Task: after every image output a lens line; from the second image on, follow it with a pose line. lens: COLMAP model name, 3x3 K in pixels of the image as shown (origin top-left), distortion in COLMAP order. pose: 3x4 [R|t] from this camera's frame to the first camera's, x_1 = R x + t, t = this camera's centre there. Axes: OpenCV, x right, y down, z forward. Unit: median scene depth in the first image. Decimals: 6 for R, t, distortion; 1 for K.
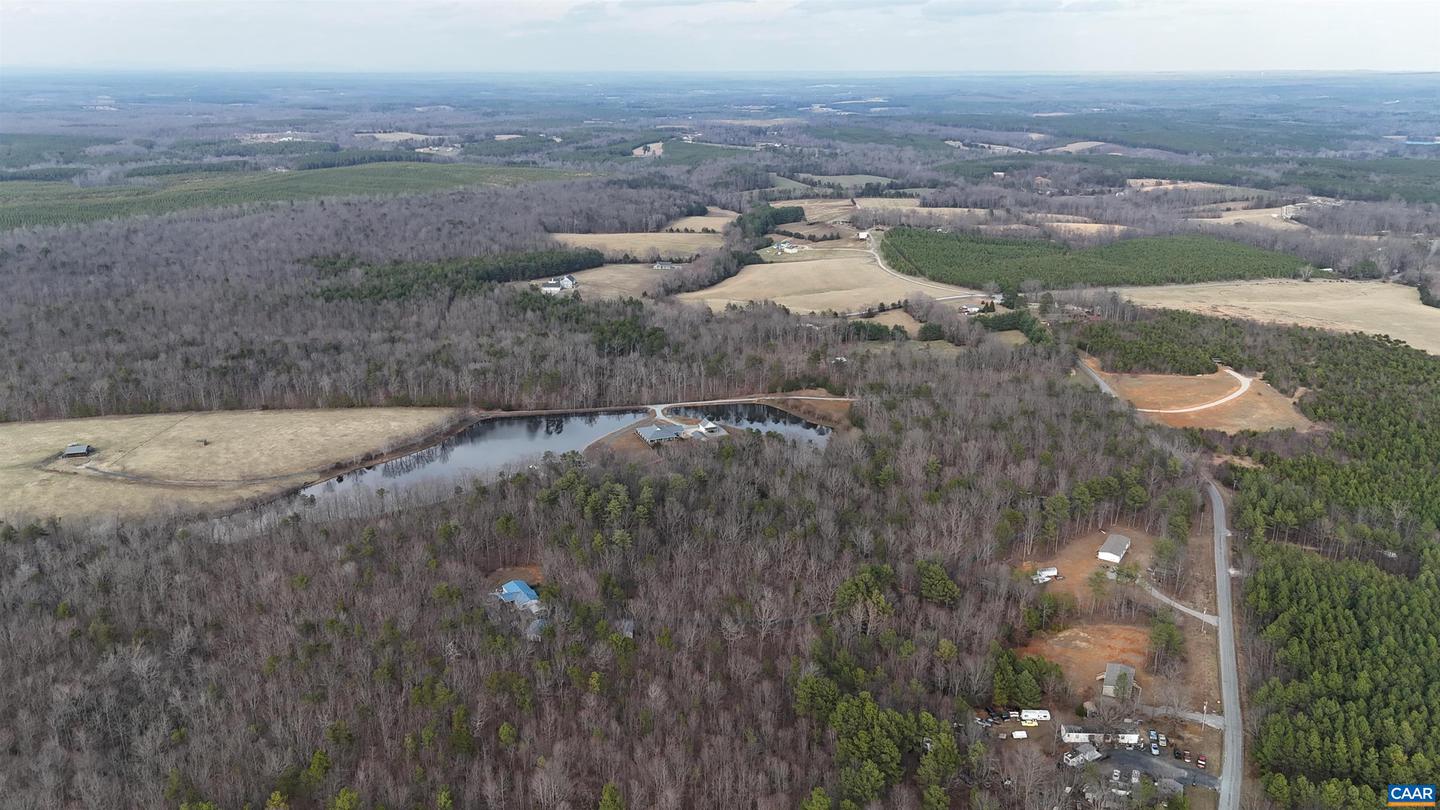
lens RADIAL K [[1056.1, 0, 720.1], [0, 1056.1, 406.8], [0, 0, 1]] dist [0.071507, -0.068989]
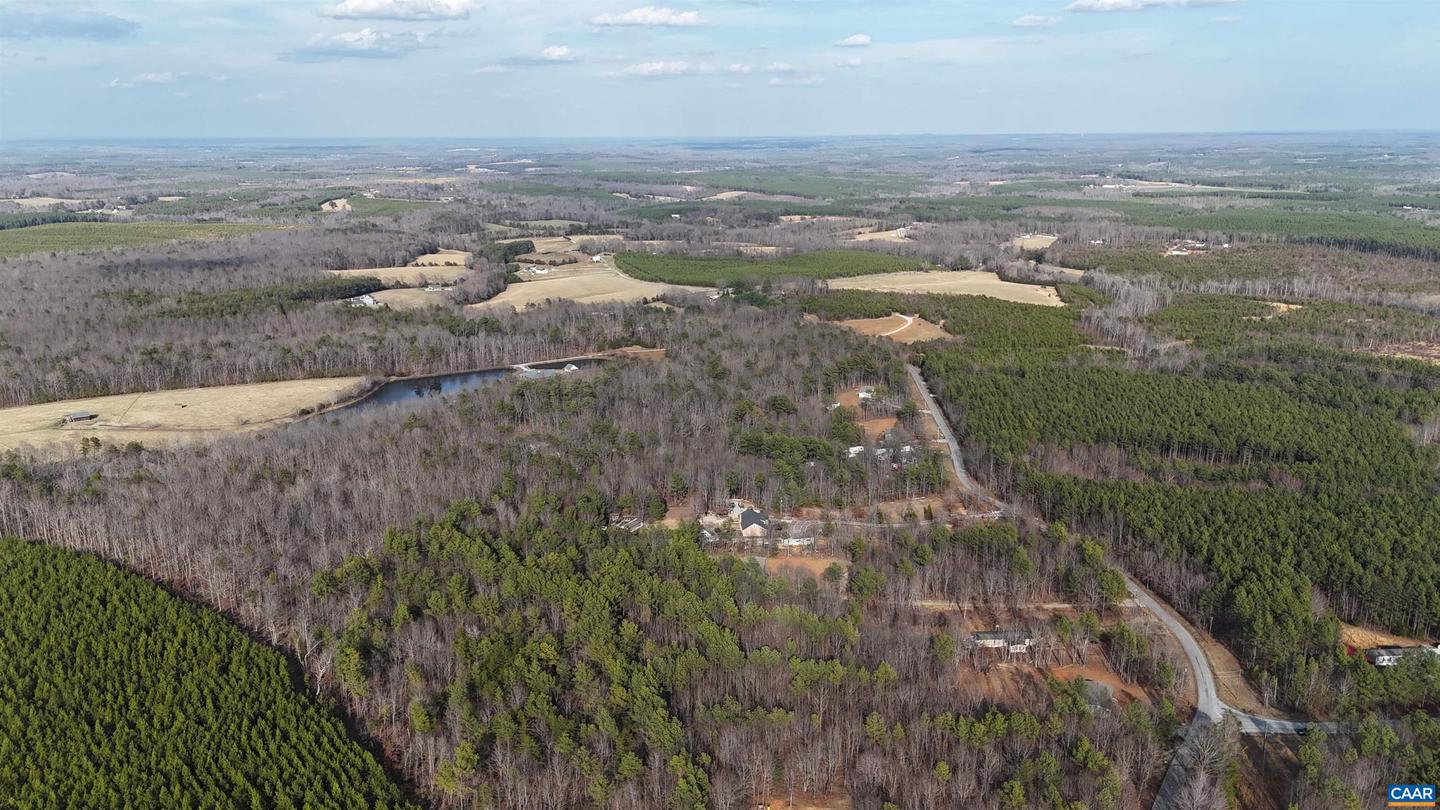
lens RADIAL K [[1056.1, 0, 733.8], [0, 1056.1, 415.1], [0, 0, 1]] dist [0.071507, -0.068989]
pose [[0.940923, -0.096461, 0.324590, -0.109522], [0.112384, 0.993193, -0.030625, 0.059670], [-0.319426, 0.065294, 0.945359, -0.146504]]
